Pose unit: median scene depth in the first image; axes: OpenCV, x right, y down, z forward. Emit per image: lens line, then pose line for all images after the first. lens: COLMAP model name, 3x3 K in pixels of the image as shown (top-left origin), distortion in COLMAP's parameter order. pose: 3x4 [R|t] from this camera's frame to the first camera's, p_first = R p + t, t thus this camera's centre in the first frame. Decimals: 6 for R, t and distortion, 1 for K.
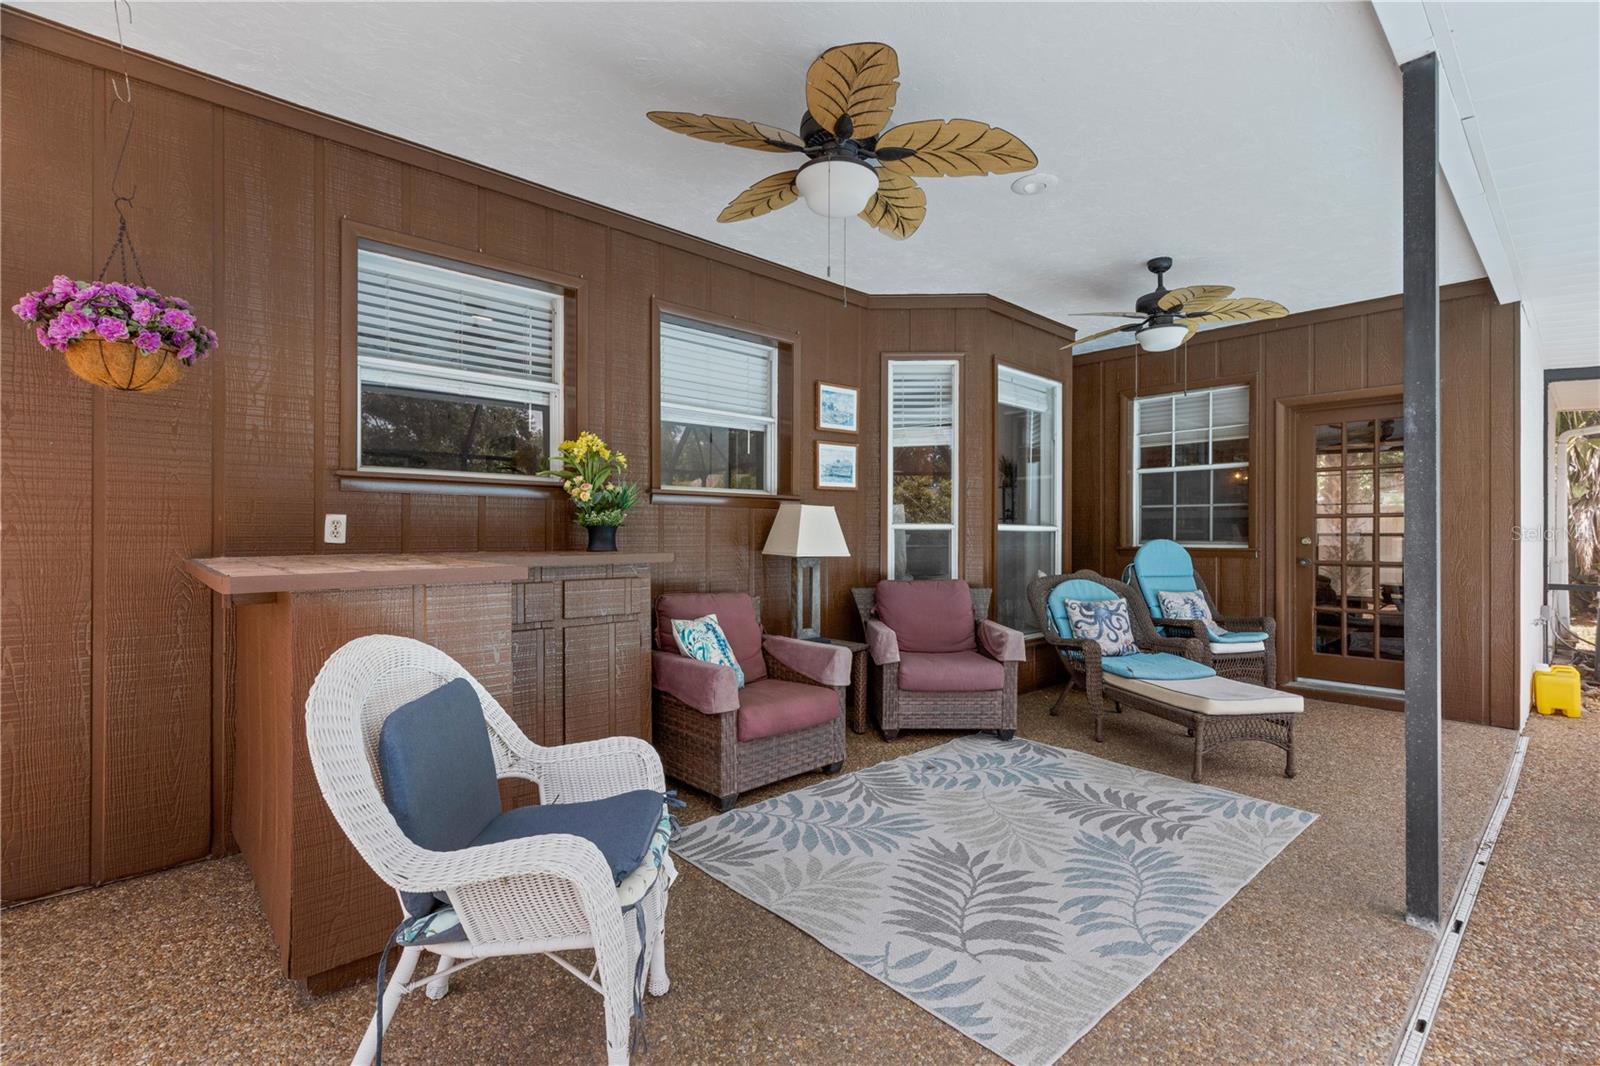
lens RADIAL K [[734.5, 0, 785.4], [0, 734.5, 532.1], [0, 0, 1]] dist [0.009811, -0.000308]
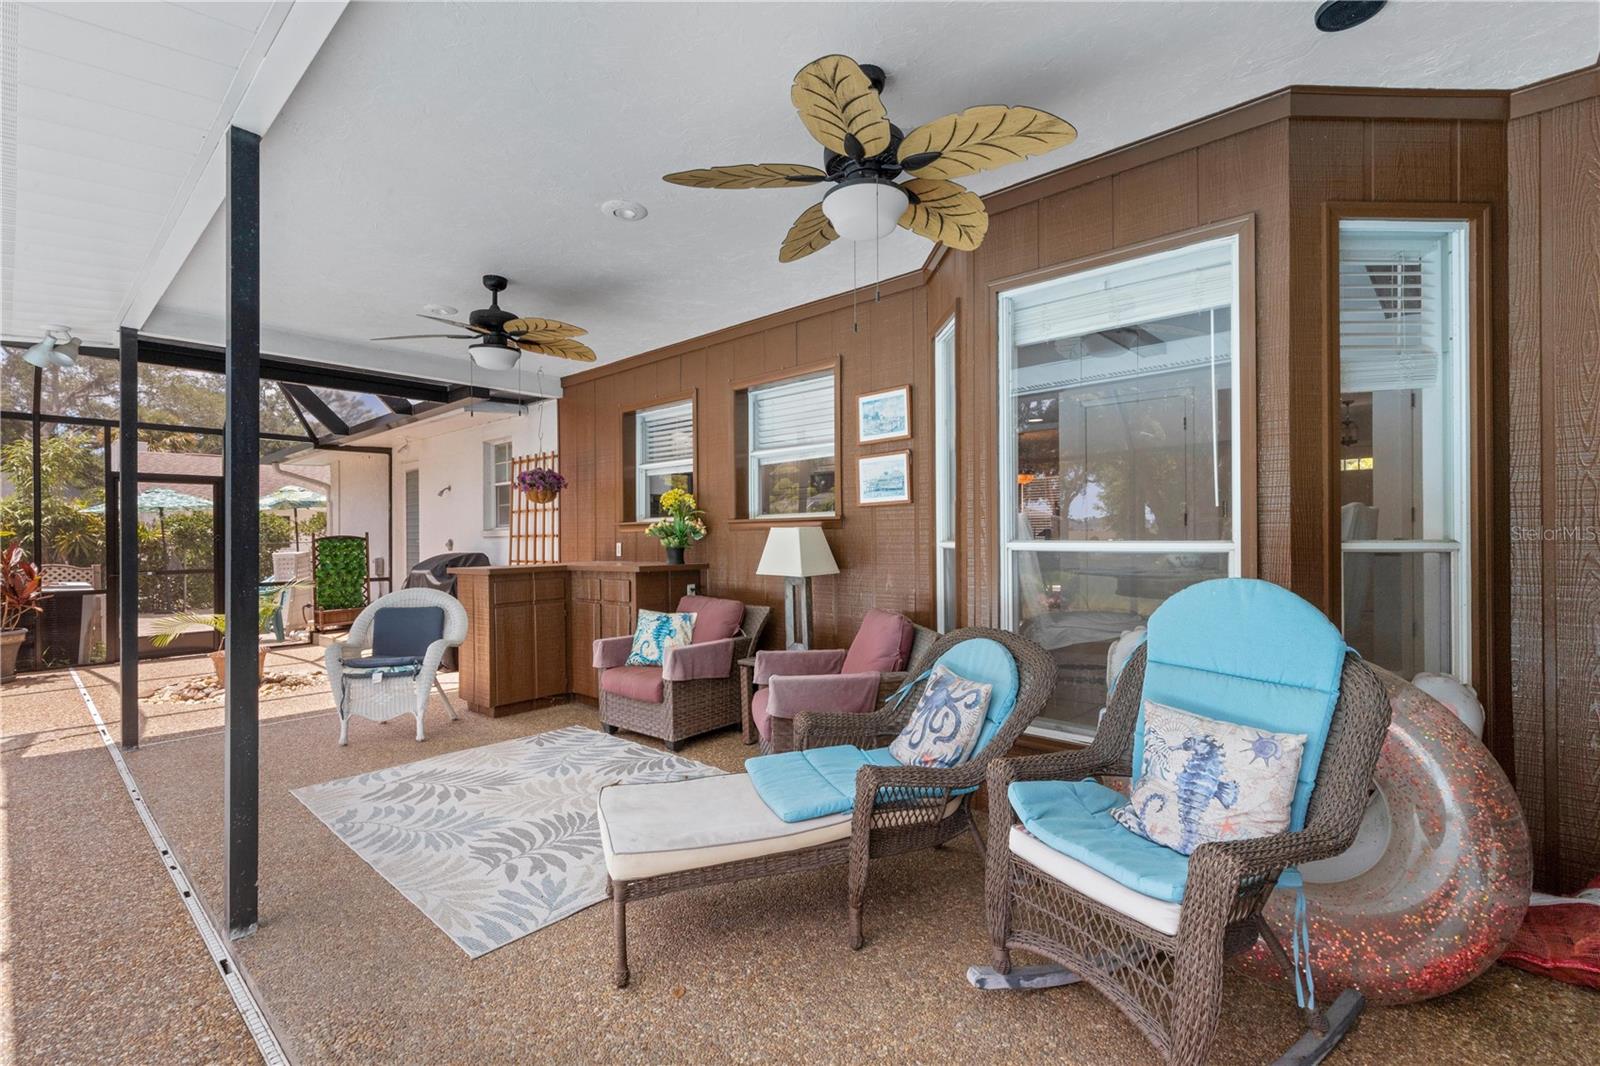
lens RADIAL K [[692.5, 0, 793.0], [0, 692.5, 542.0], [0, 0, 1]] dist [0.000039, -0.000172]
pose [[0.115166, -0.001986, -0.993344, 1.382000], [0.011350, 0.999935, -0.000684, -0.018860], [0.993281, -0.011196, 0.115181, 1.193653]]
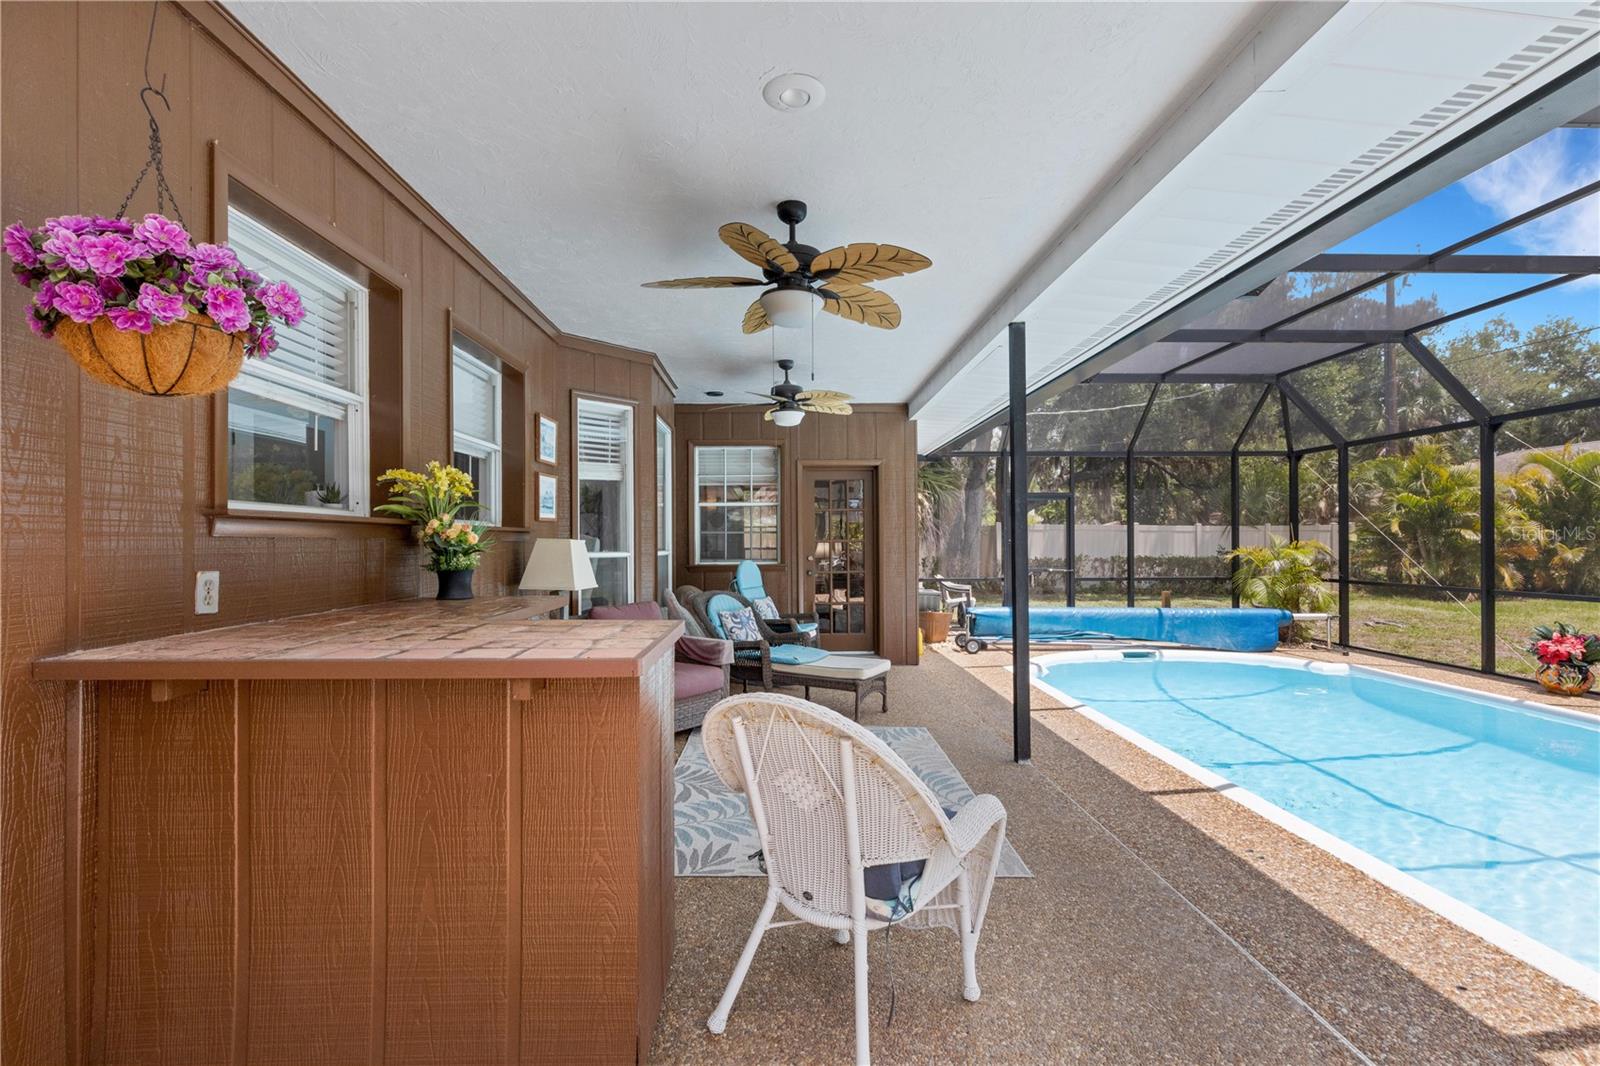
lens RADIAL K [[734.5, 0, 785.4], [0, 734.5, 532.1], [0, 0, 1]] dist [0.009811, -0.000308]
pose [[0.655410, 0.003082, 0.755267, -0.726819], [0.004436, 0.999959, -0.007930, -0.049376], [-0.755260, 0.008548, 0.655369, 0.133742]]
